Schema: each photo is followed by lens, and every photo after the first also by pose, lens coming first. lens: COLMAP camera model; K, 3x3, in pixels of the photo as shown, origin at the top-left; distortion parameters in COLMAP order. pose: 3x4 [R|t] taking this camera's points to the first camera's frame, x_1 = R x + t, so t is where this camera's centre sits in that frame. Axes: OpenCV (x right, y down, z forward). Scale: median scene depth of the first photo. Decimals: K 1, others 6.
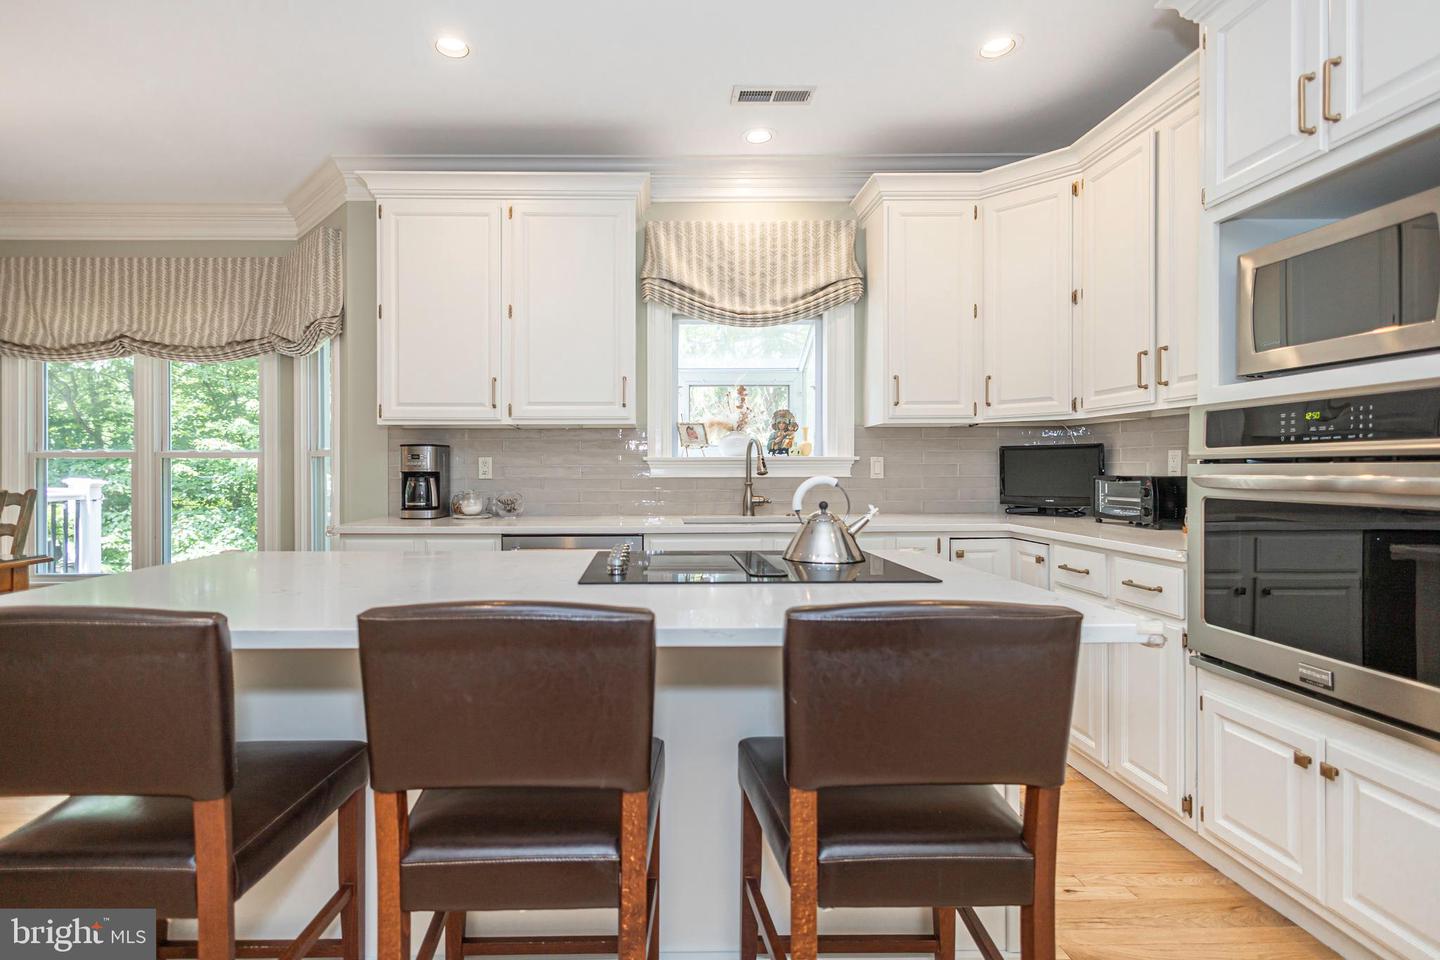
lens RADIAL K [[680.0, 0, 669.6], [0, 680.0, 472.4], [0, 0, 1]] dist [0.006869, -0.000046]
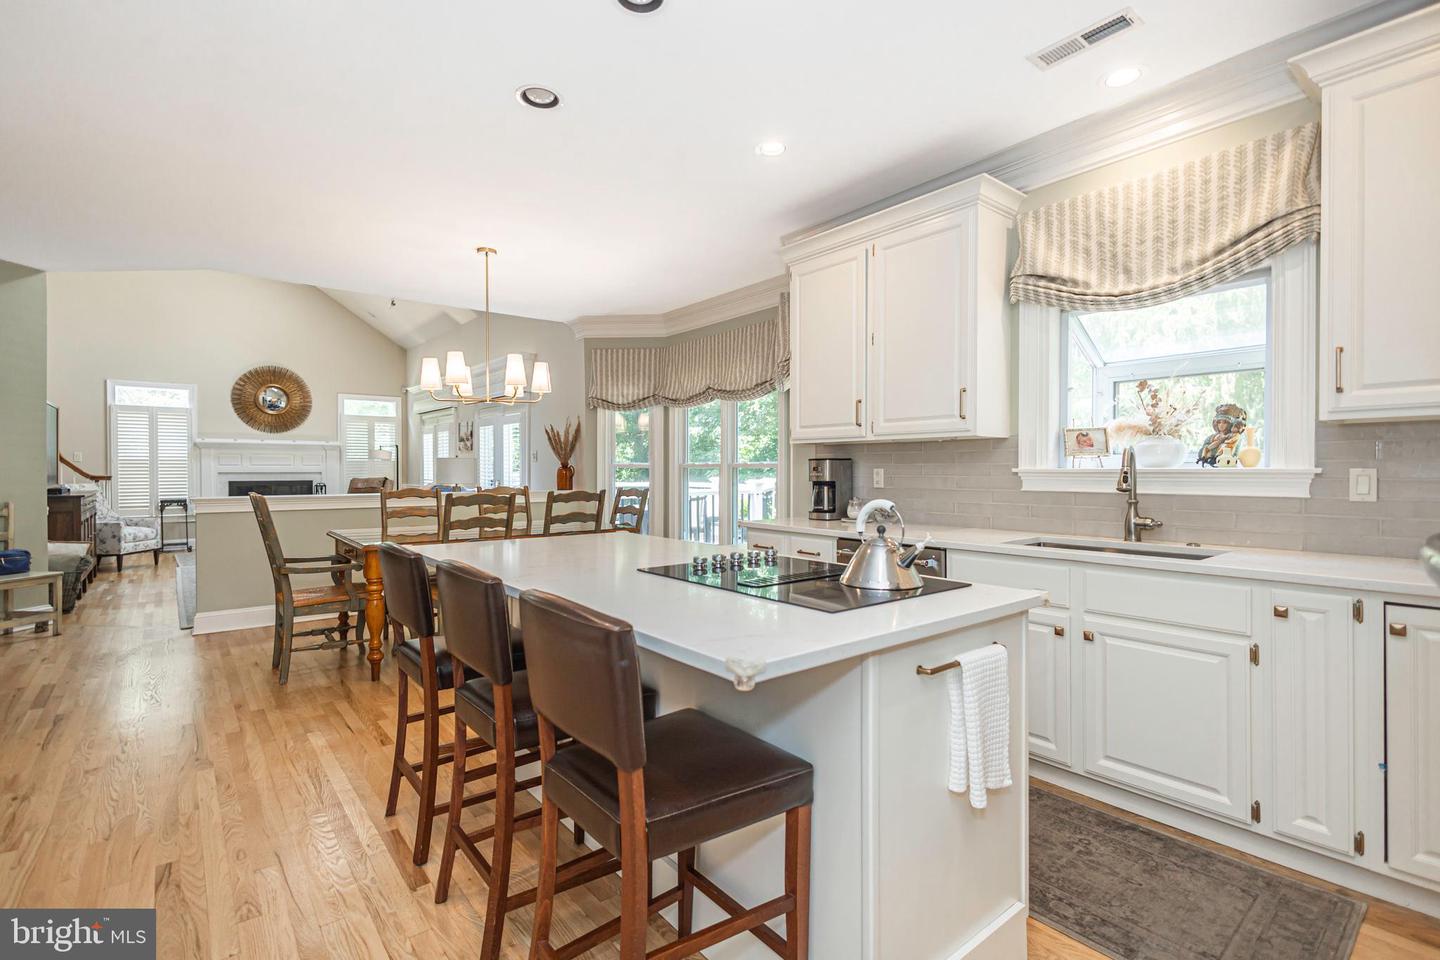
lens RADIAL K [[676.5, 0, 718.9], [0, 676.5, 475.7], [0, 0, 1]] dist [0.005714, 0.000099]
pose [[0.610307, 0.009000, -0.792114, 0.455921], [-0.003723, 0.999957, 0.008492, -0.019626], [0.792156, -0.002234, 0.610314, 0.111842]]
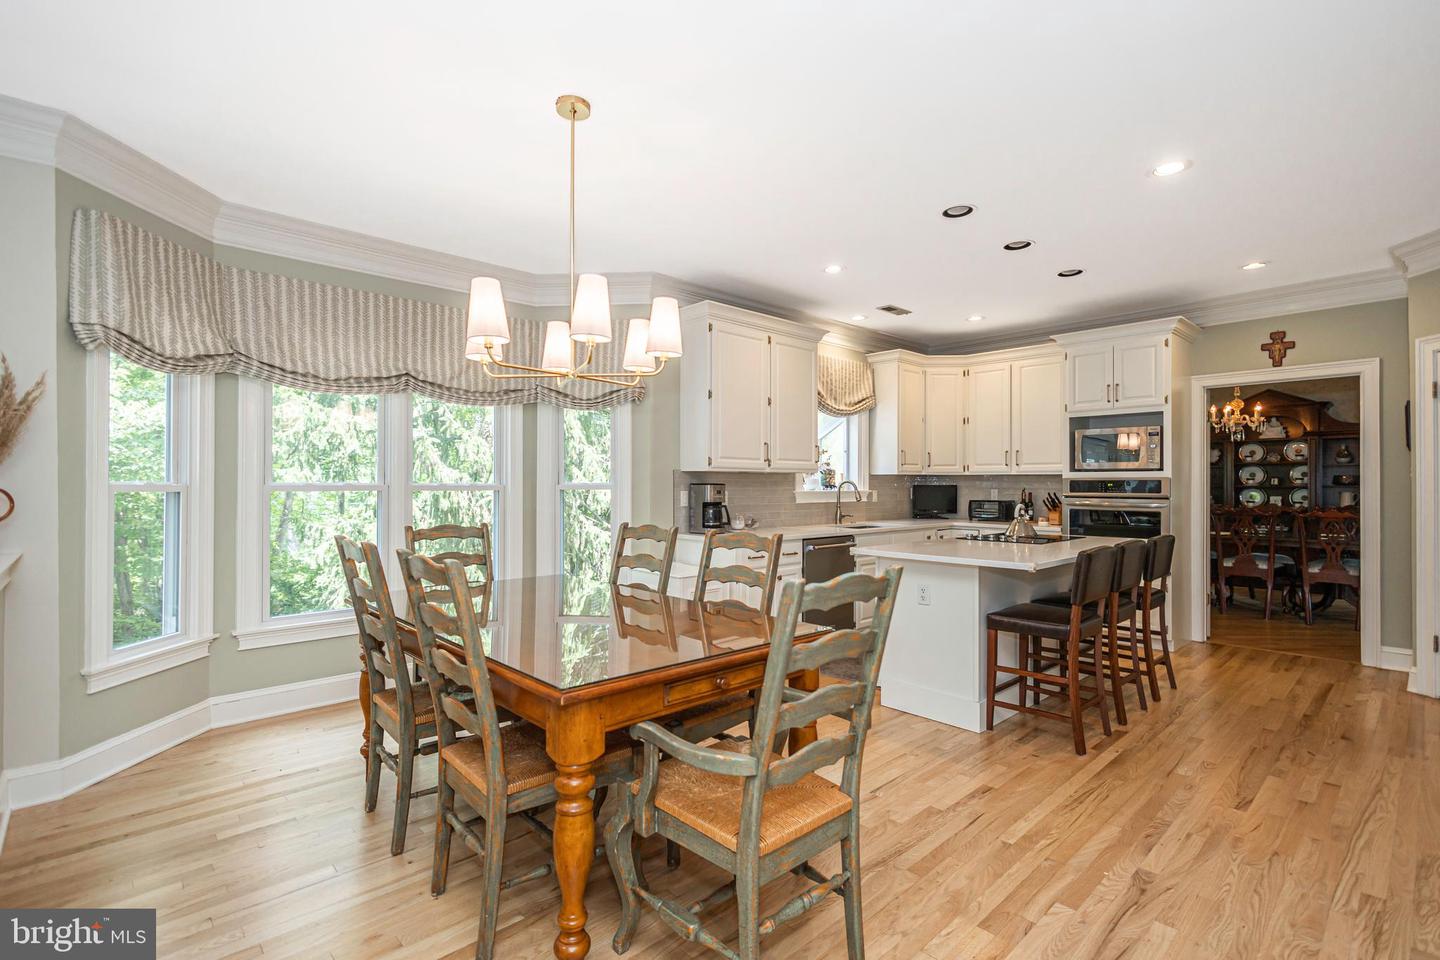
lens RADIAL K [[658.4, 0, 722.5], [0, 658.4, 477.5], [0, 0, 1]] dist [0.003064, 0.000123]
pose [[0.748586, 0.010481, 0.662955, -1.244813], [-0.001252, 0.999896, -0.014394, -0.032582], [-0.663036, 0.009945, 0.748521, -0.083485]]
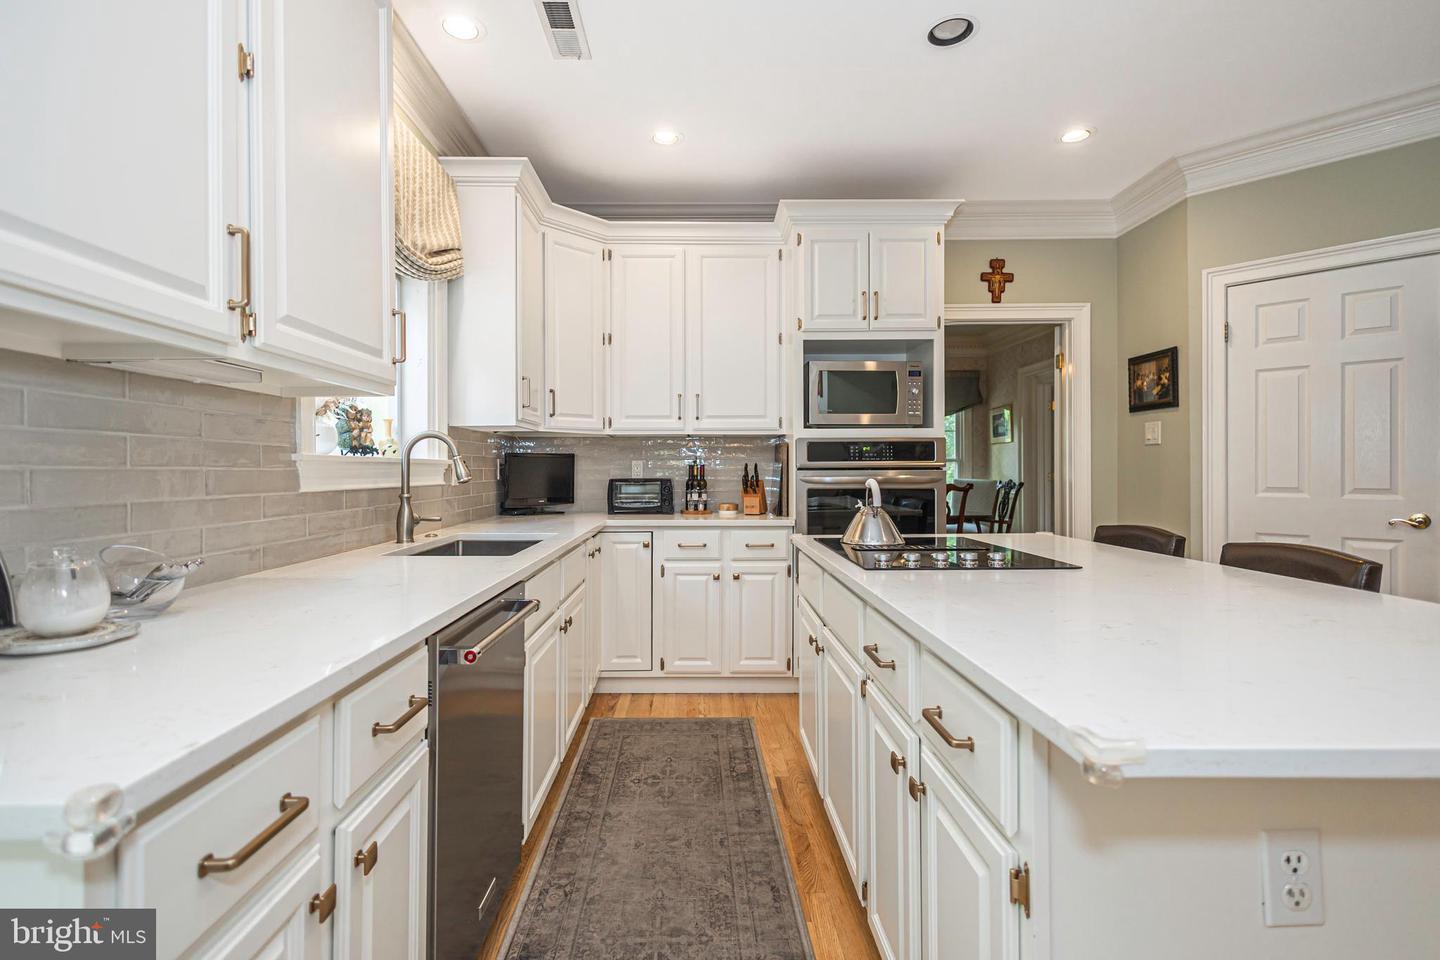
lens RADIAL K [[667.6, 0, 704.9], [0, 667.6, 467.0], [0, 0, 1]] dist [0.003485, 0.000191]
pose [[0.025576, 0.008372, 0.999638, -0.555683], [0.007836, 0.999933, -0.008575, -0.004950], [-0.999642, 0.008052, 0.025508, 0.674969]]
